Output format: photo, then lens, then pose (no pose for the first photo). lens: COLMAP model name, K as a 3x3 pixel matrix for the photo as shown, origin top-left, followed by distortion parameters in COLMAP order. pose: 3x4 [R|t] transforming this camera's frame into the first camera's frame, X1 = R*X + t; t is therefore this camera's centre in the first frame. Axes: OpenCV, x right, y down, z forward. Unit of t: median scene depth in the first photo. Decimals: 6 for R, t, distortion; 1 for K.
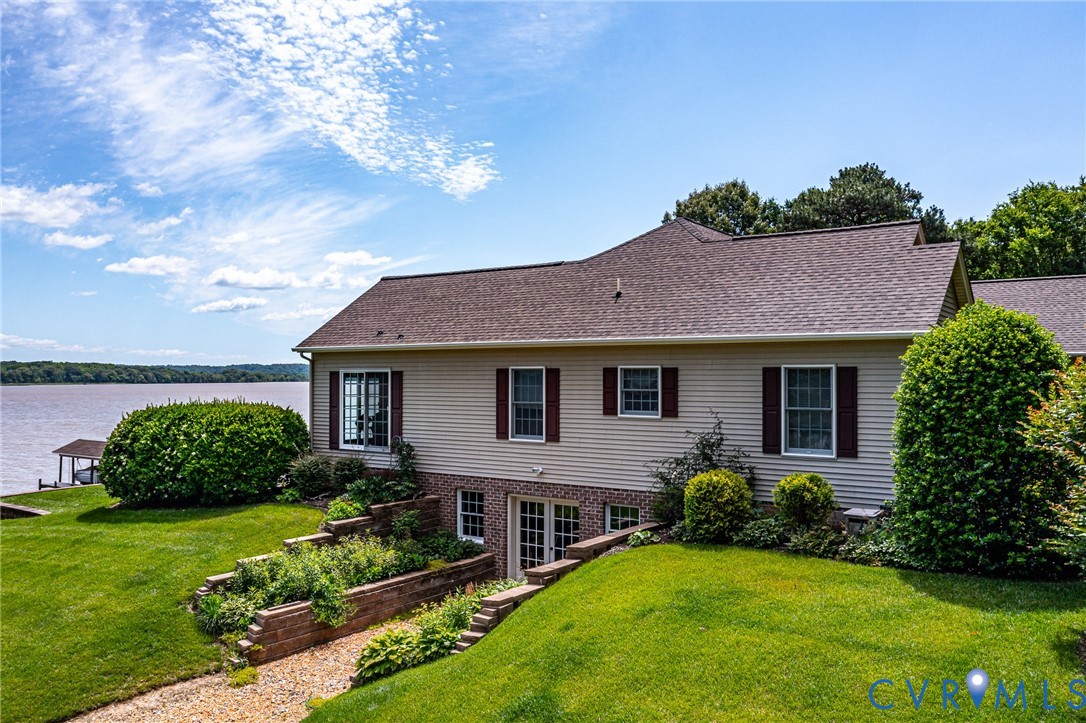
lens RADIAL K [[855.1, 0, 543.2], [0, 855.1, 363.5], [0, 0, 1]] dist [-0.022152, 0.002022]
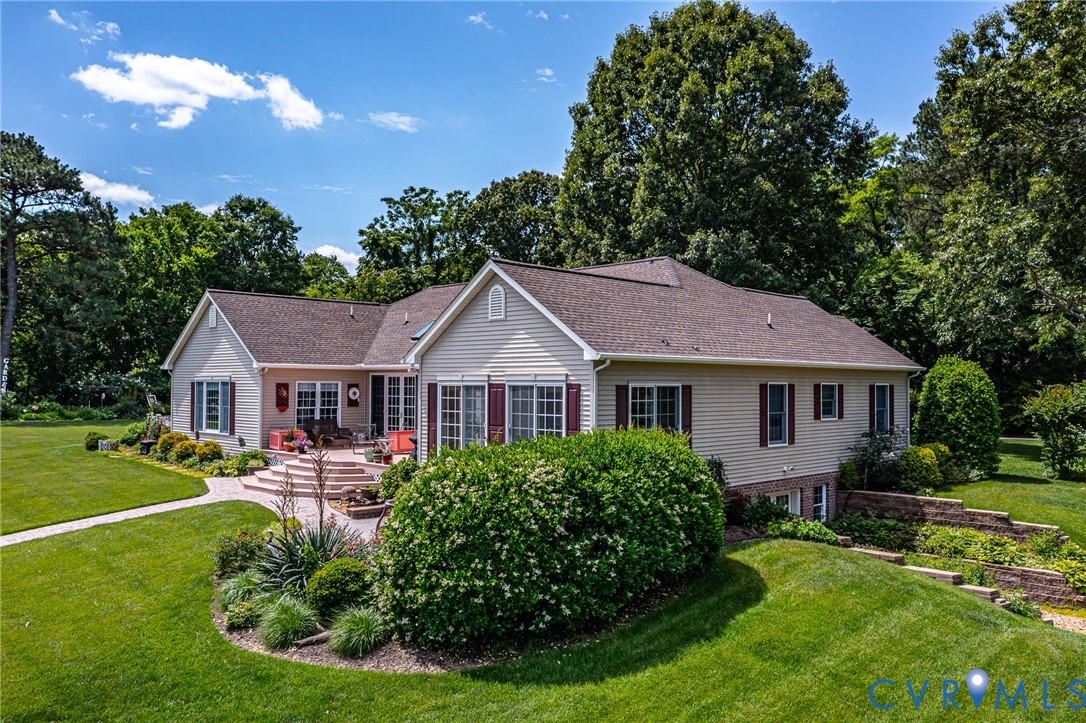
lens RADIAL K [[855.1, 0, 541.1], [0, 855.1, 366.8], [0, 0, 1]] dist [-0.022152, 0.002022]
pose [[0.189294, 0.027370, 0.981539, -1.200446], [-0.008314, 0.999620, -0.026271, 0.015357], [-0.981885, -0.003187, 0.189450, 1.073924]]
